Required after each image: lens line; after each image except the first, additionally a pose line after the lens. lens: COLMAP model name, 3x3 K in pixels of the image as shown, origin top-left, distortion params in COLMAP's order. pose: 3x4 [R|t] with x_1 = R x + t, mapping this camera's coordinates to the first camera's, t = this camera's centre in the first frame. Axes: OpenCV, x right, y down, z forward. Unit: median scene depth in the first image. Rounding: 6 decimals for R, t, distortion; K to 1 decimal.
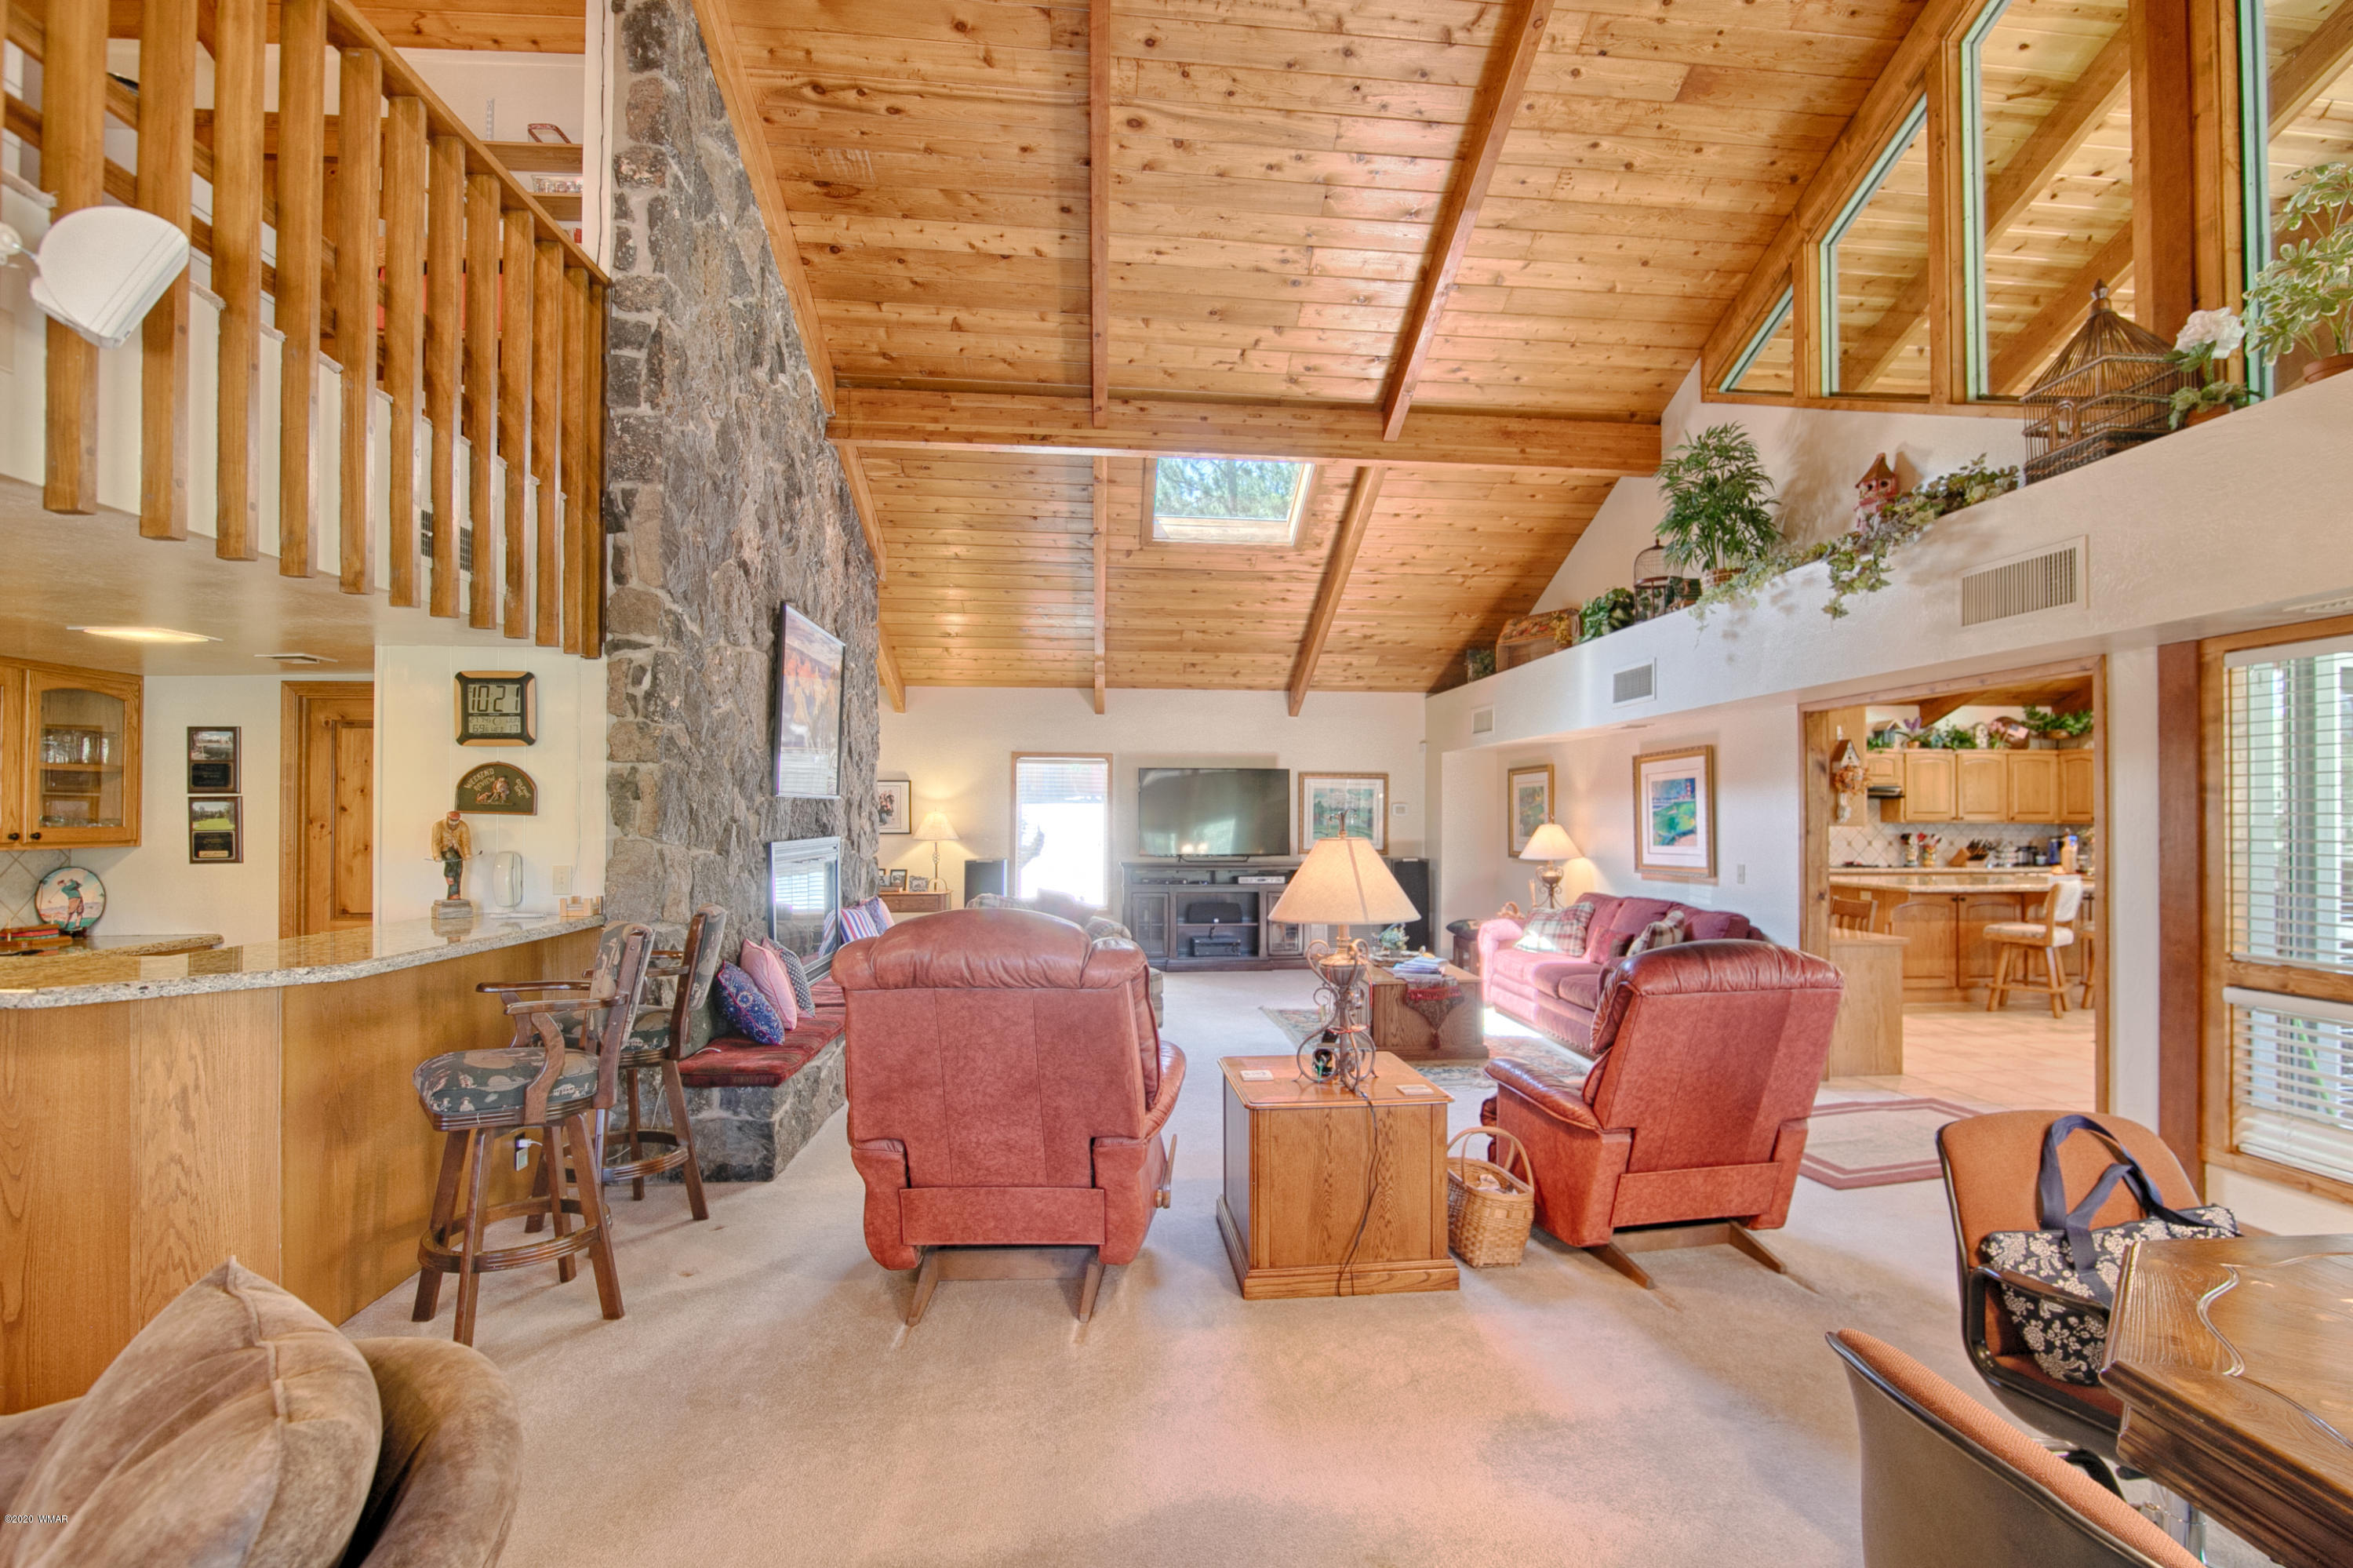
lens RADIAL K [[1082.2, 0, 1210.2], [0, 1082.2, 812.1], [0, 0, 1]] dist [-0.020225, 0.002304]
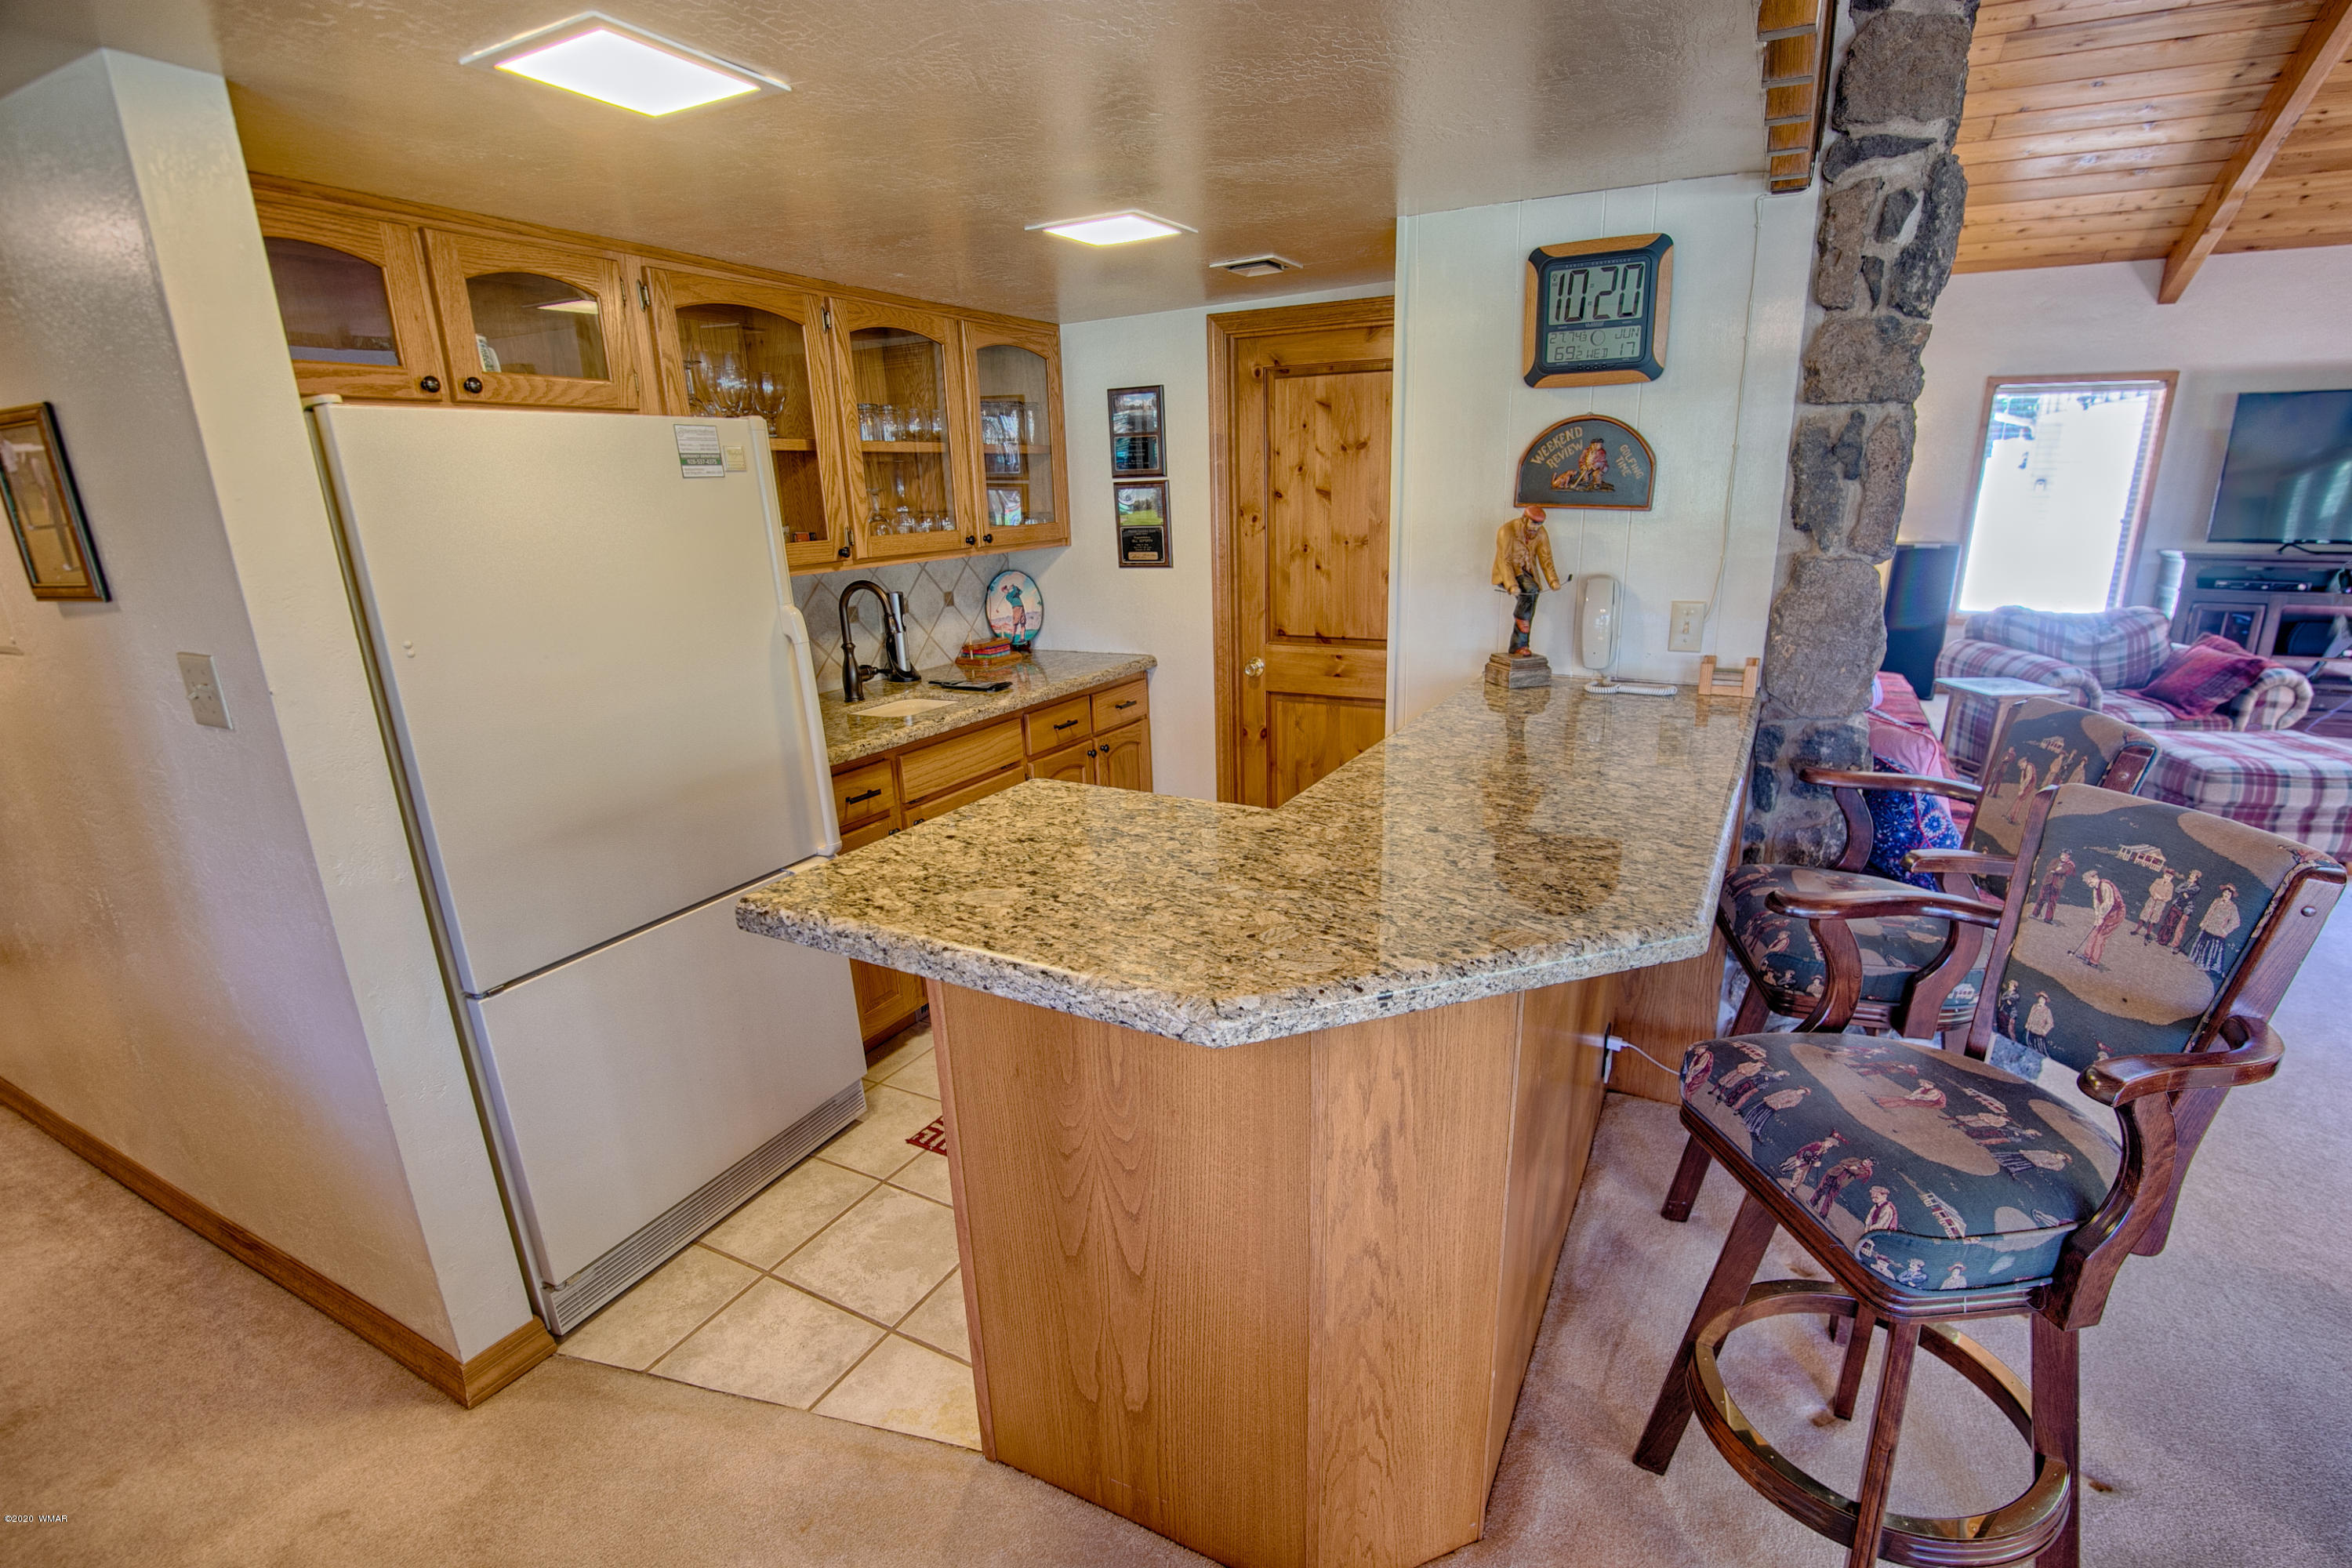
lens RADIAL K [[1070.6, 0, 1219.1], [0, 1070.6, 810.9], [0, 0, 1]] dist [-0.024868, 0.006357]
pose [[0.842829, 0.141440, -0.519263, -0.494102], [0.024878, 0.953577, 0.300121, -0.019915], [0.537606, -0.265869, 0.800183, 0.374076]]
